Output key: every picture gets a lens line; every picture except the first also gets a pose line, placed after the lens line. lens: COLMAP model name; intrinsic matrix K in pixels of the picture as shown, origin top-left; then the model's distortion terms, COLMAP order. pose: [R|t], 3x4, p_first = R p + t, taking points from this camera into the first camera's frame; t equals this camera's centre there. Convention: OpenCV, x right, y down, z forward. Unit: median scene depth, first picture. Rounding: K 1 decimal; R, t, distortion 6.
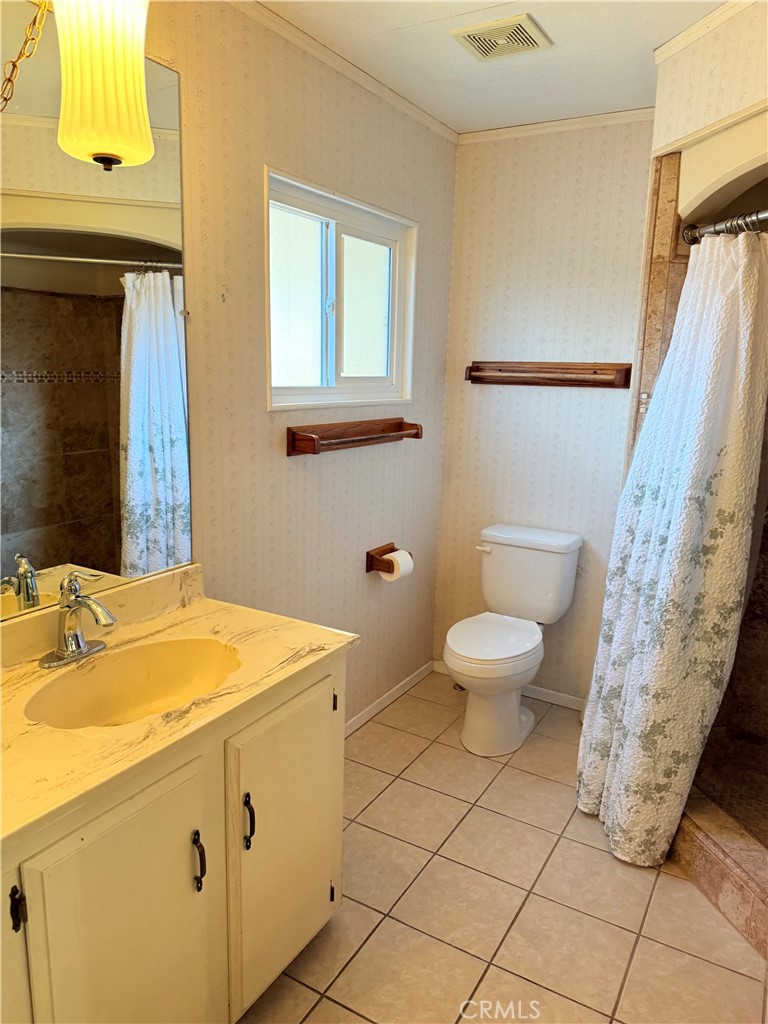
lens RADIAL K [[724.0, 0, 379.4], [0, 724.0, 506.5], [0, 0, 1]] dist [0.069216, -0.081502]
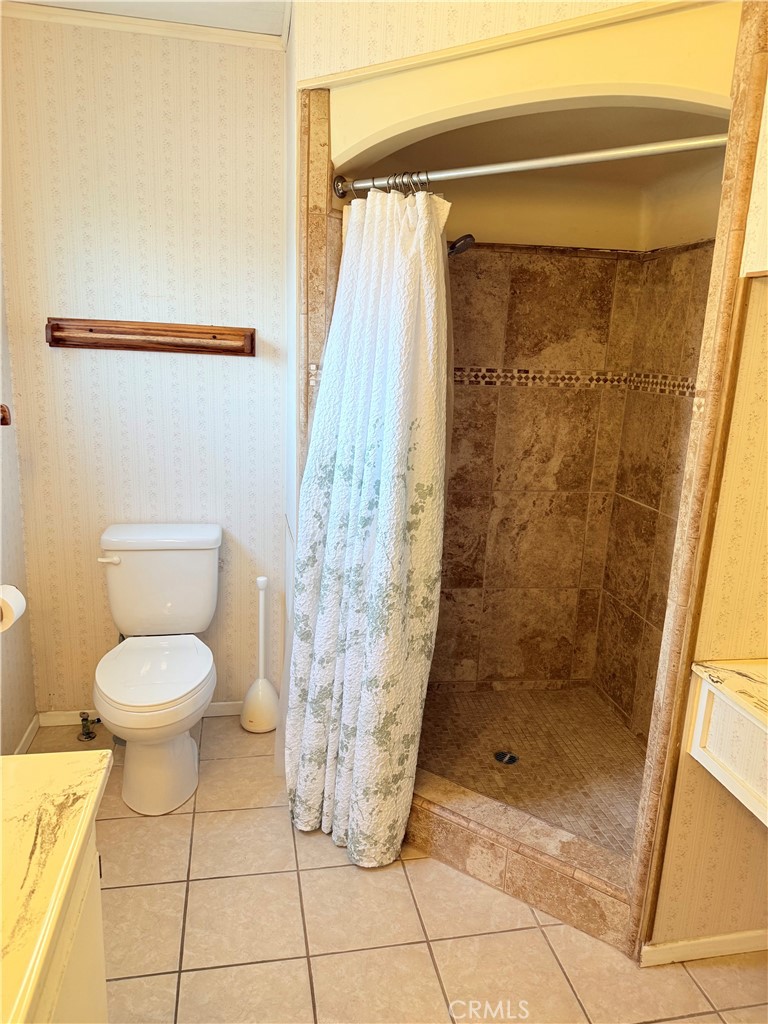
lens RADIAL K [[705.9, 0, 384.0], [0, 705.9, 512.0], [0, 0, 1]] dist [0.145689, -0.254342]
pose [[0.744230, -0.141966, 0.652662, -0.190337], [0.103454, 0.989859, 0.097344, -0.053600], [-0.659863, -0.004926, 0.751370, 0.303022]]
